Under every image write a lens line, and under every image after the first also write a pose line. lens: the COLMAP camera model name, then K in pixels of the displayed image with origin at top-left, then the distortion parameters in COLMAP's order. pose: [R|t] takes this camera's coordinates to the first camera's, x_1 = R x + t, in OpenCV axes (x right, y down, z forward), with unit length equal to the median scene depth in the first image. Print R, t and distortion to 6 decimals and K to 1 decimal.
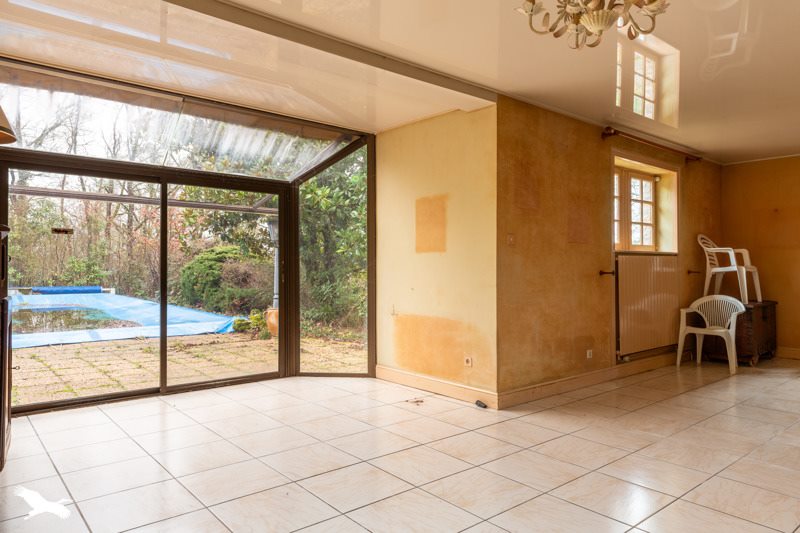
lens RADIAL K [[536.4, 0, 401.7], [0, 536.4, 262.6], [0, 0, 1]] dist [0.003583, 0.001420]
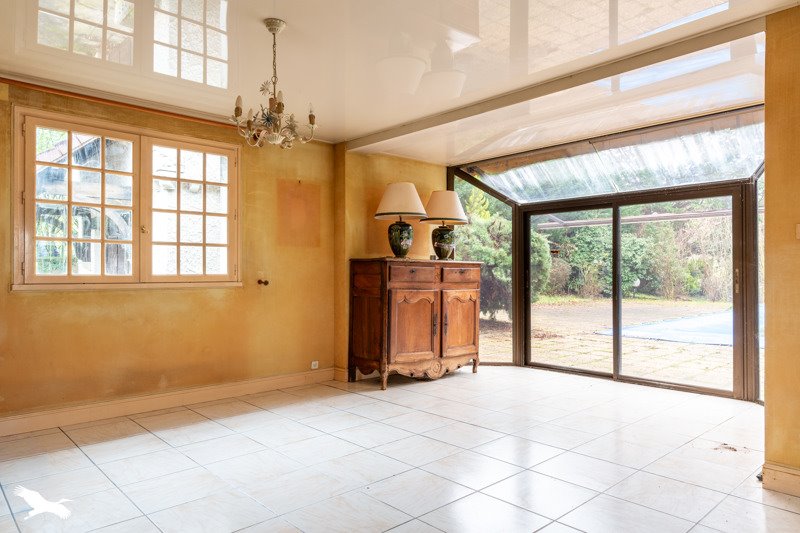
lens RADIAL K [[536.4, 0, 401.9], [0, 536.4, 269.9], [0, 0, 1]] dist [0.003583, 0.001420]
pose [[0.030776, -0.010971, -0.999466, 0.760254], [0.004107, 0.999933, -0.010849, 0.005994], [0.999518, -0.003771, 0.030819, 0.479640]]
